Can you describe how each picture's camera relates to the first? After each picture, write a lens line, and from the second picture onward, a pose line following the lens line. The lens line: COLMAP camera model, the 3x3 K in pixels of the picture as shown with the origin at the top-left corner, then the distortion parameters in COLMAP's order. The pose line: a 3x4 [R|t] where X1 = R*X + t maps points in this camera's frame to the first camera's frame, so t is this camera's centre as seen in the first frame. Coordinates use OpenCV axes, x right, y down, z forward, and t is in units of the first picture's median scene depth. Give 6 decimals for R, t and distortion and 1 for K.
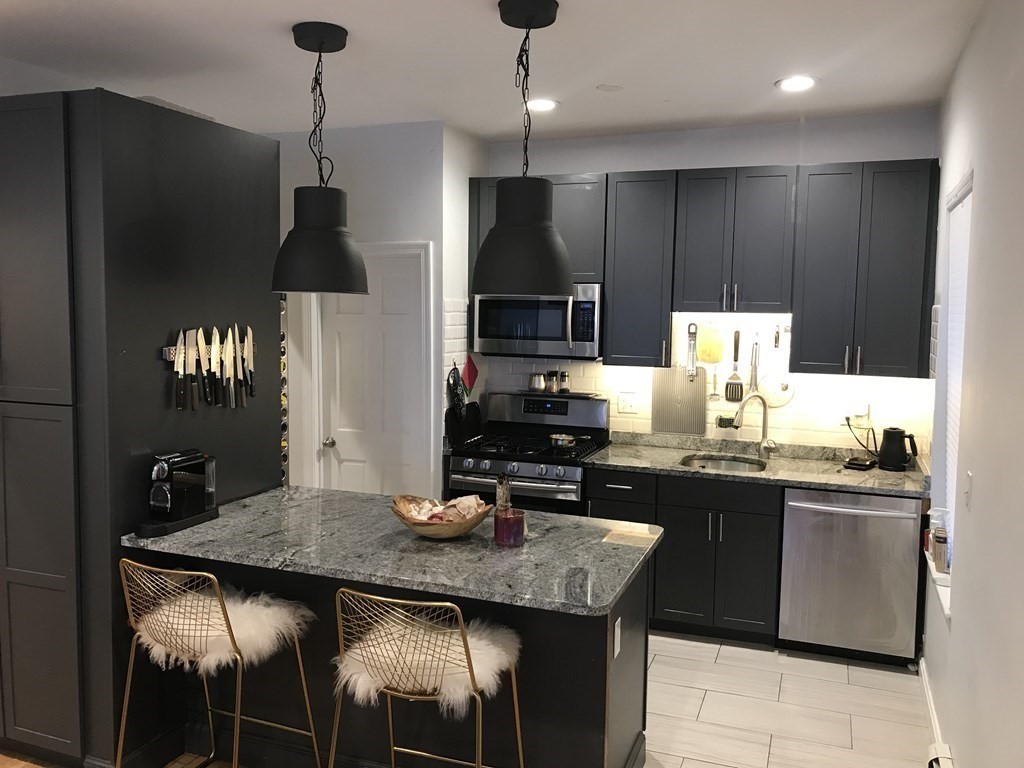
lens RADIAL K [[838.3, 0, 510.3], [0, 838.3, 383.0], [0, 0, 1]] dist [0.058720, -0.054179]
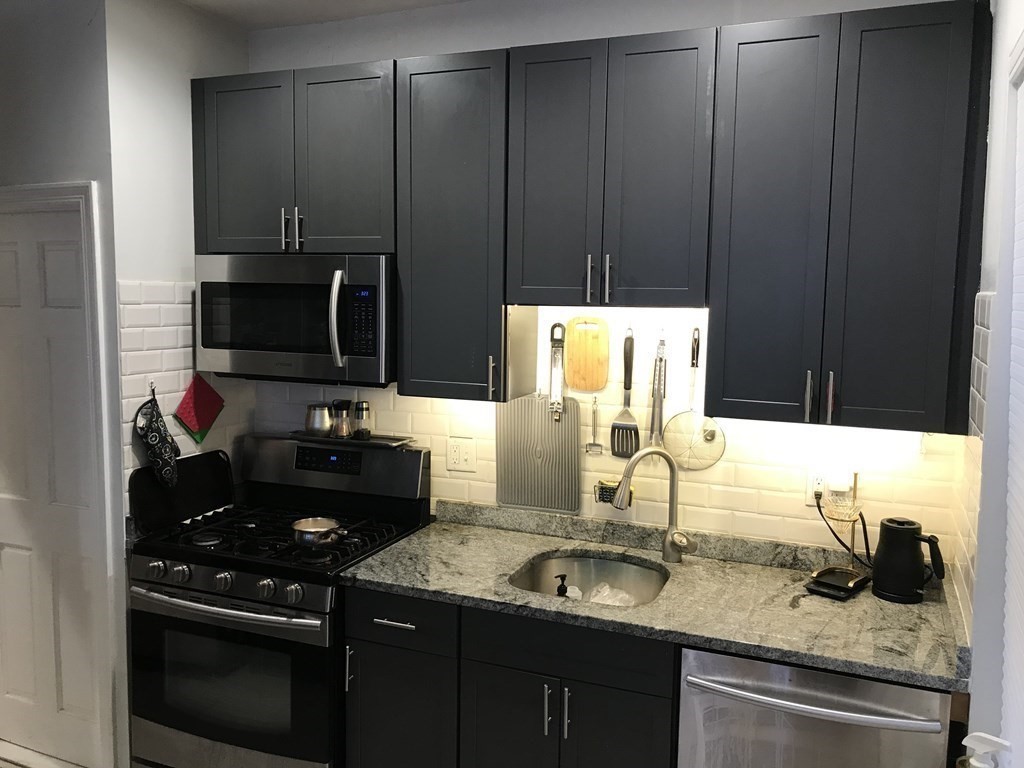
lens RADIAL K [[838.3, 0, 509.0], [0, 838.3, 382.7], [0, 0, 1]] dist [0.058720, -0.054179]
pose [[0.999448, -0.000236, -0.033216, 0.213963], [0.000751, 0.999880, 0.015483, -0.040801], [0.033209, -0.015499, 0.999328, 0.437249]]
